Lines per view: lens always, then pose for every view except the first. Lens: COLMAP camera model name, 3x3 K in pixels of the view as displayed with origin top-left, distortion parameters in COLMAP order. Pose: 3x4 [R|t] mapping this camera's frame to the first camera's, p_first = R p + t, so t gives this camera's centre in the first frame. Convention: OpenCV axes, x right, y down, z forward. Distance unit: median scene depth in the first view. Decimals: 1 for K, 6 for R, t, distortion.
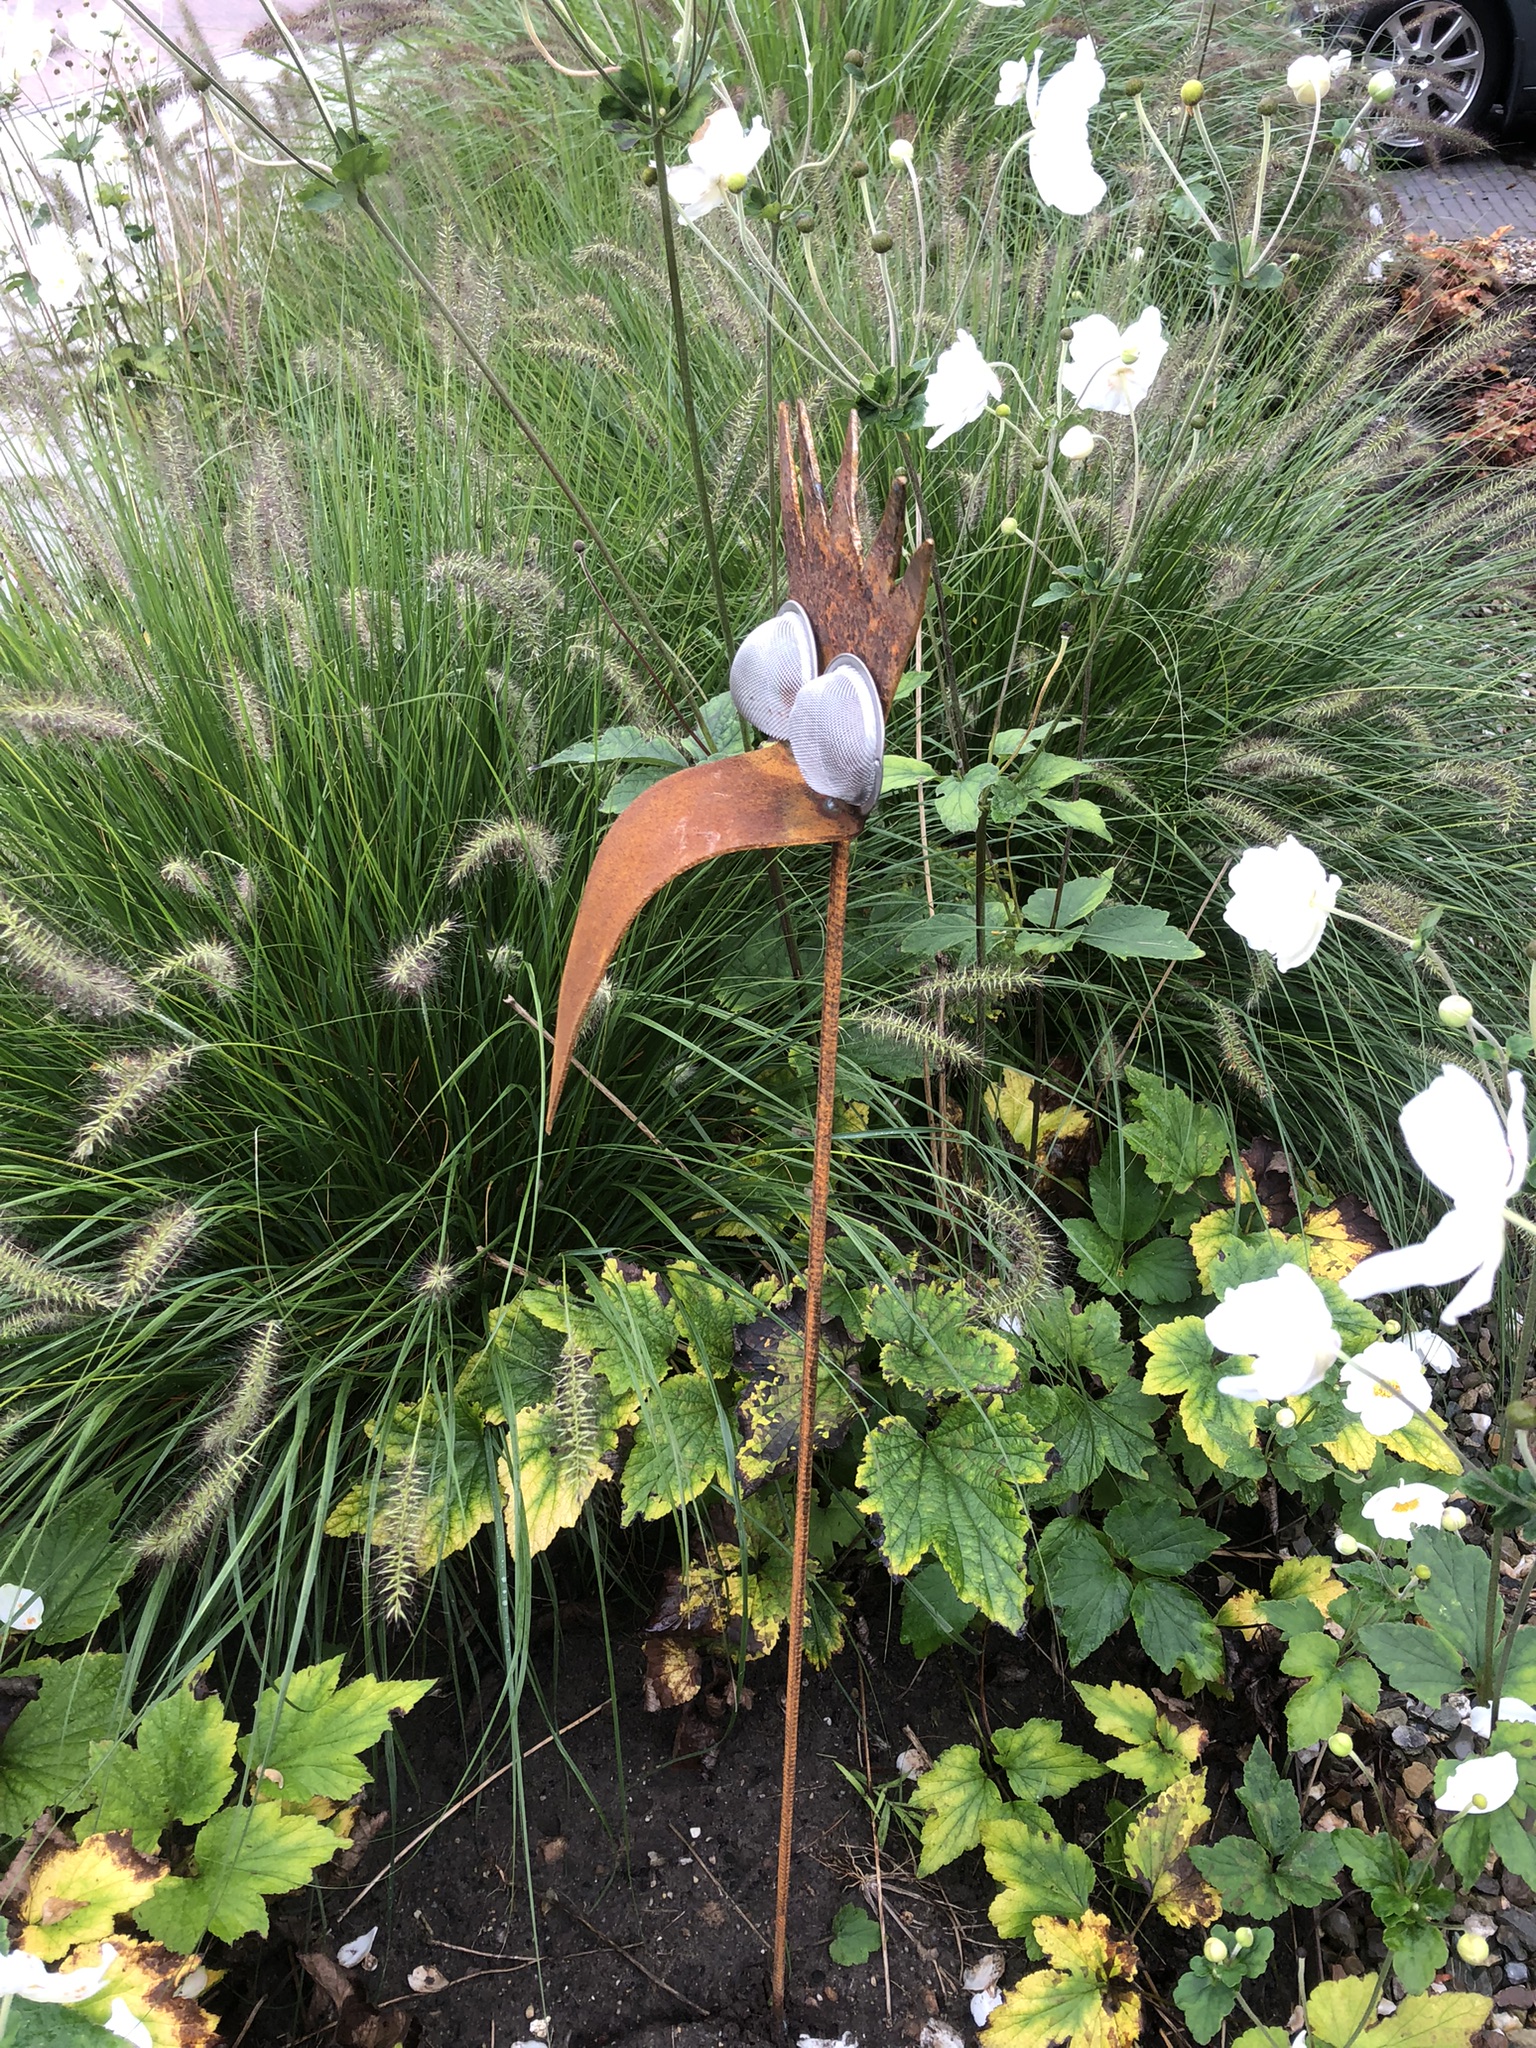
lens RADIAL K [[1650.7, 0, 753.9], [0, 1650.7, 1017.5], [0, 0, 1]] dist [0.001991, 0.015747]
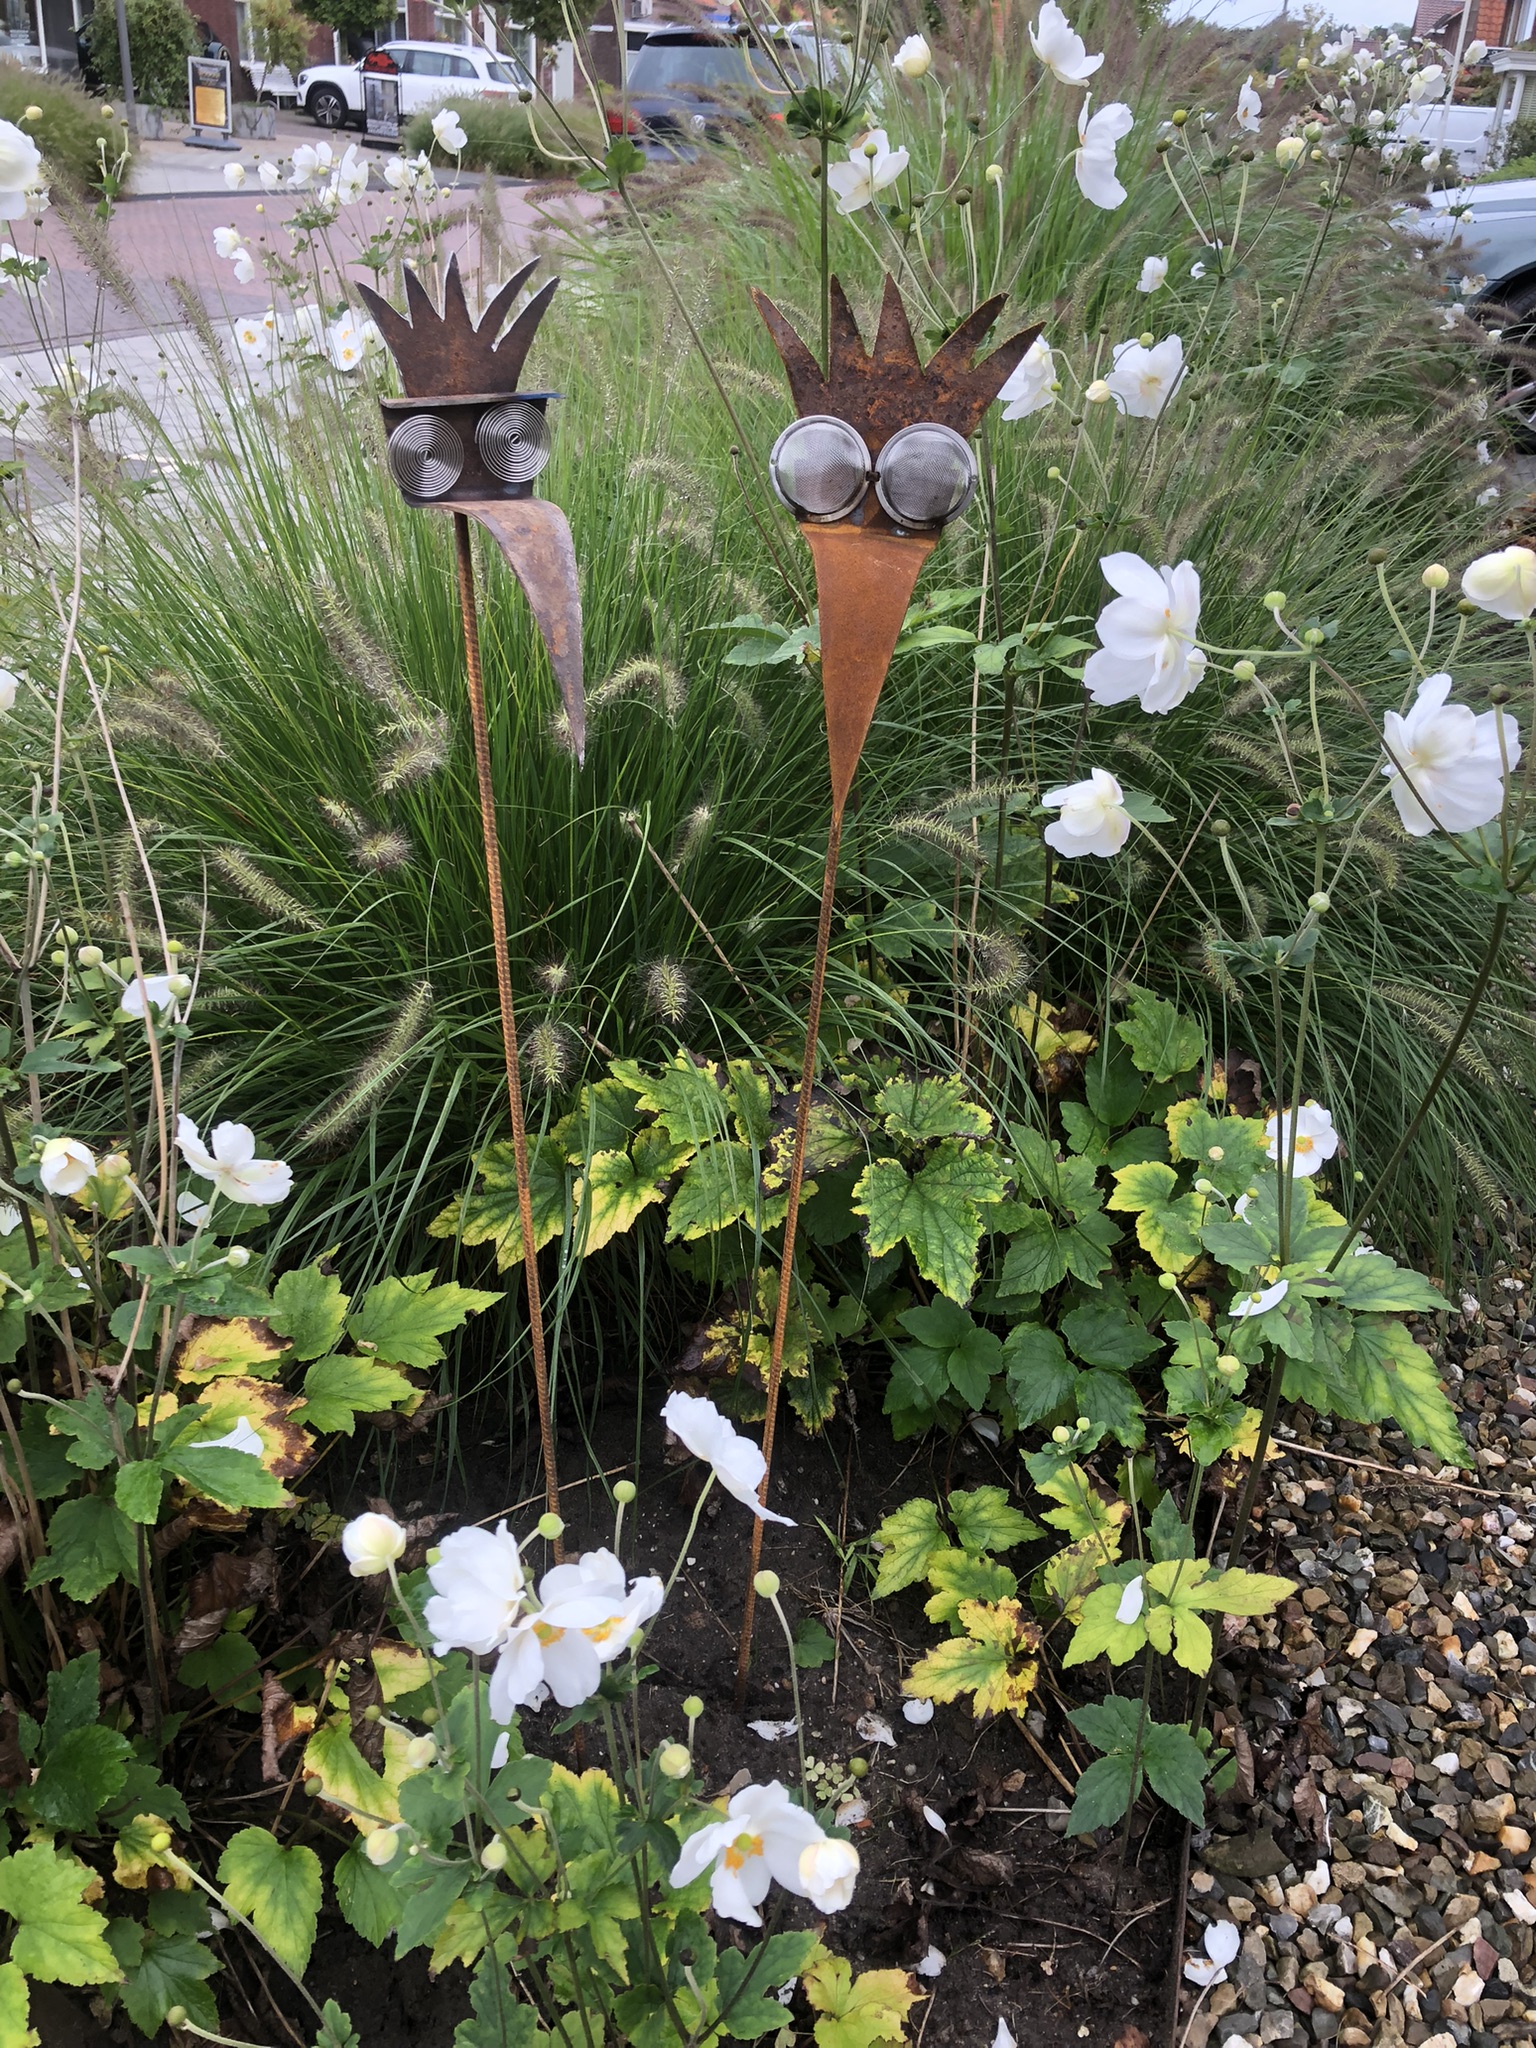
lens RADIAL K [[1601.3, 0, 756.9], [0, 1601.3, 1023.3], [0, 0, 1]] dist [0.042619, -0.054244]
pose [[0.990146, 0.116408, -0.077848, 0.060345], [-0.124940, 0.985405, -0.115611, 0.261378], [0.063254, 0.124198, 0.990239, -0.200432]]
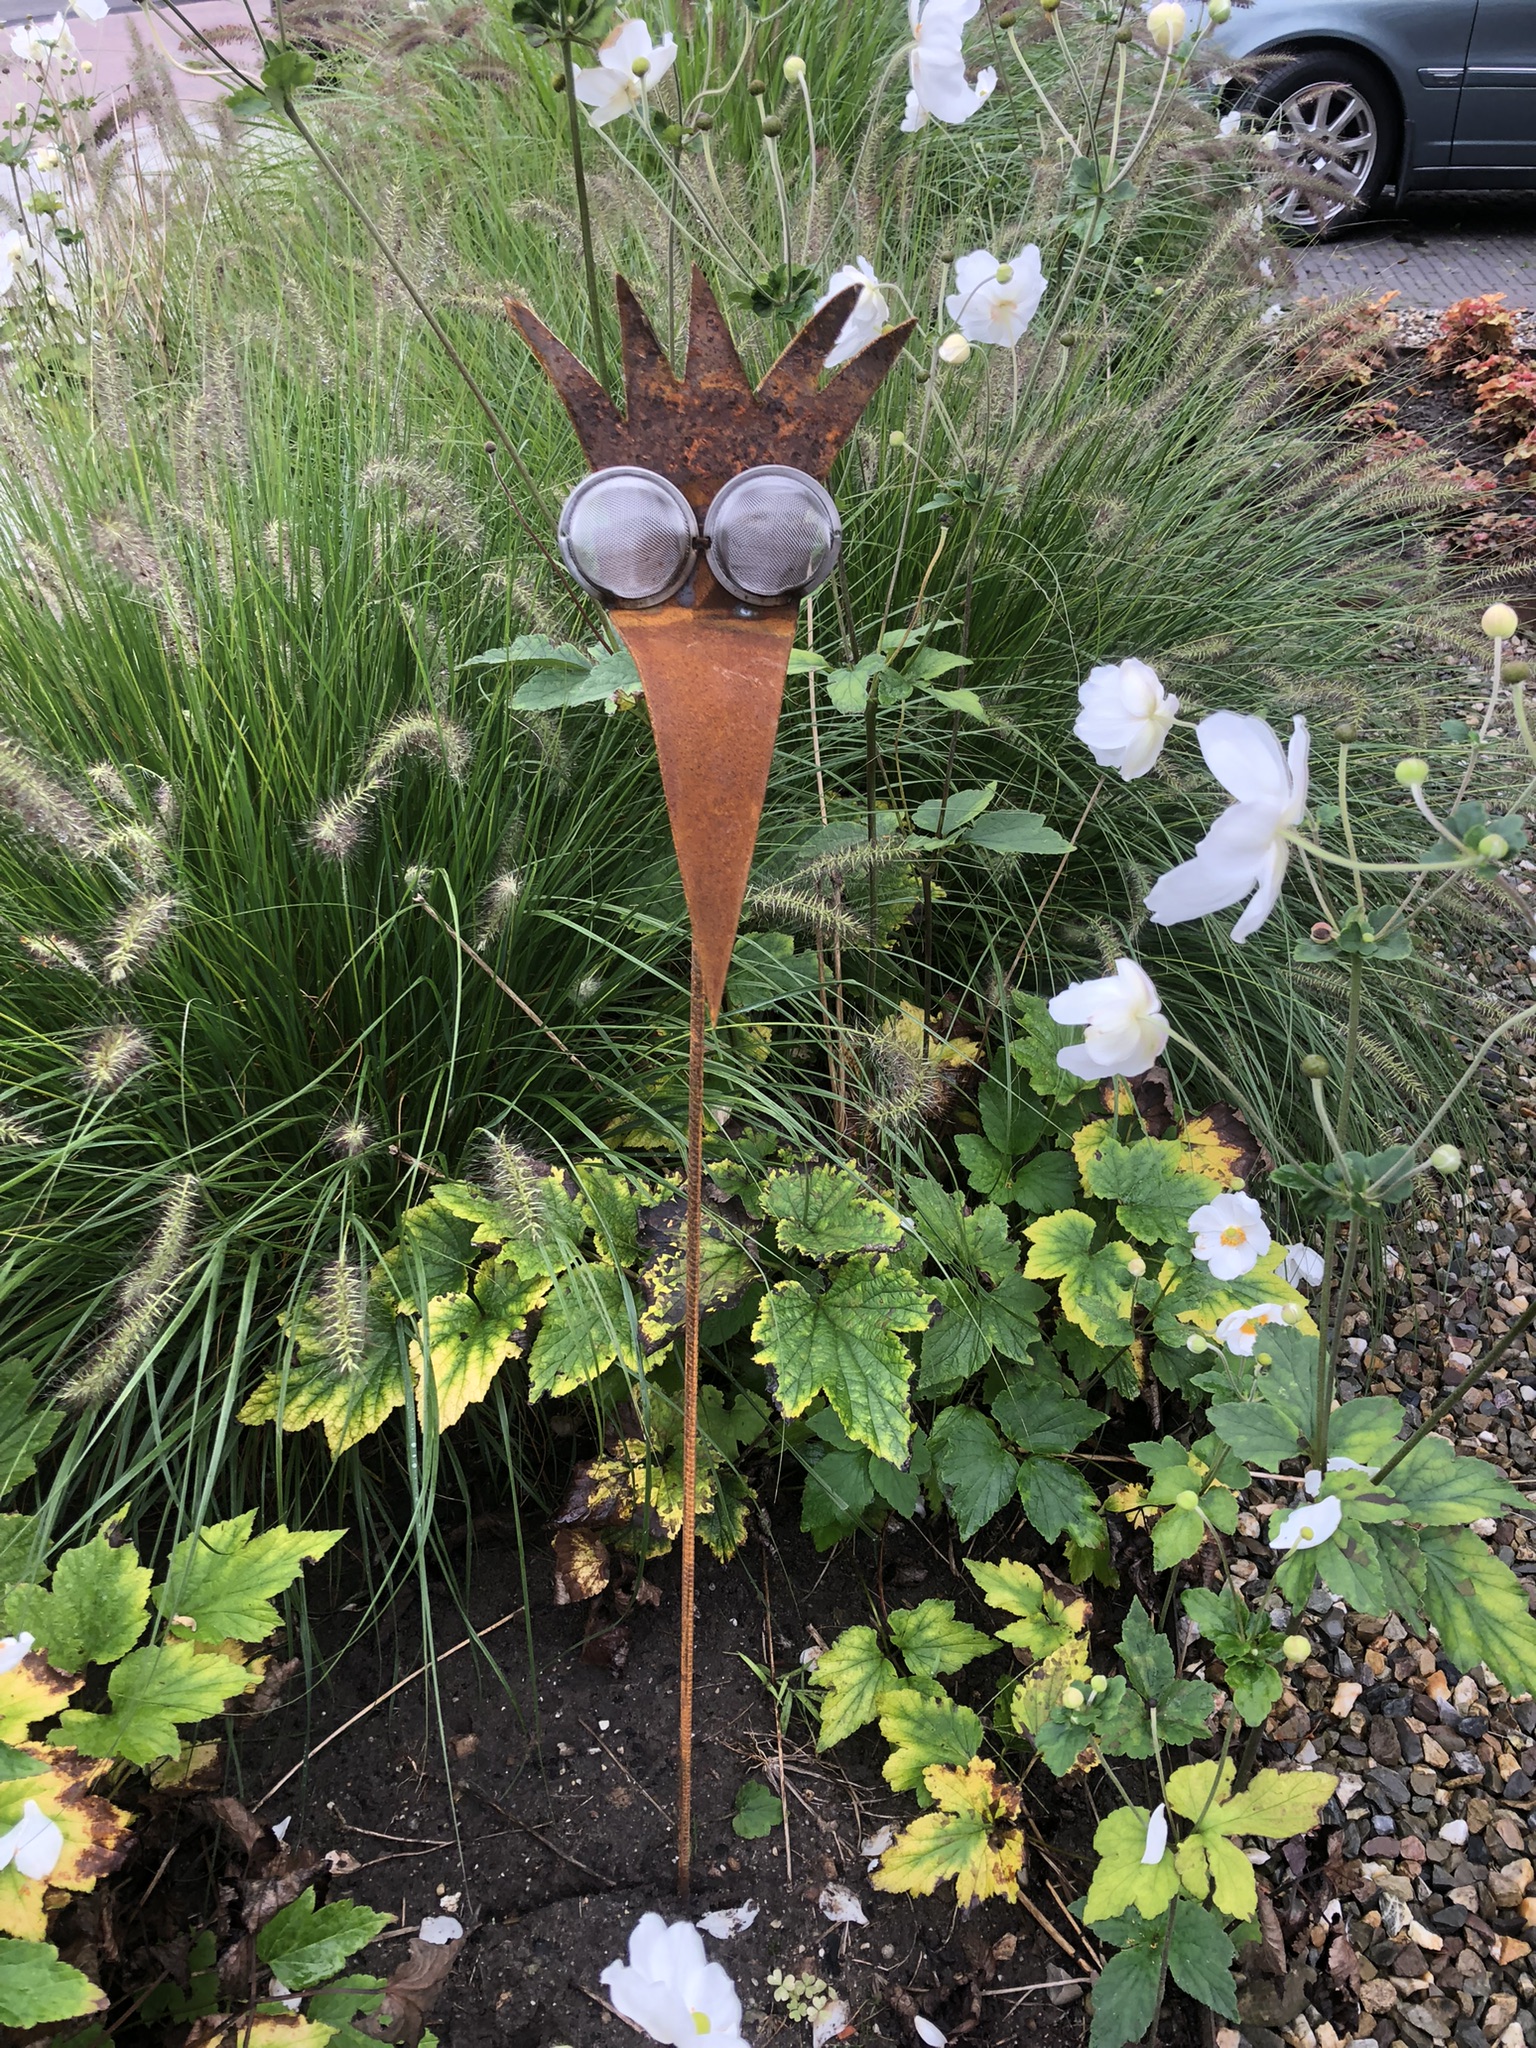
lens RADIAL K [[1647.1, 0, 768.0], [0, 1647.1, 1024.0], [0, 0, 1]] dist [0.007083, 0.000747]
pose [[0.998788, -0.003742, 0.049068, 0.019197], [0.005494, 0.999351, -0.035612, 0.101108], [-0.048903, 0.035838, 0.998160, -0.050726]]
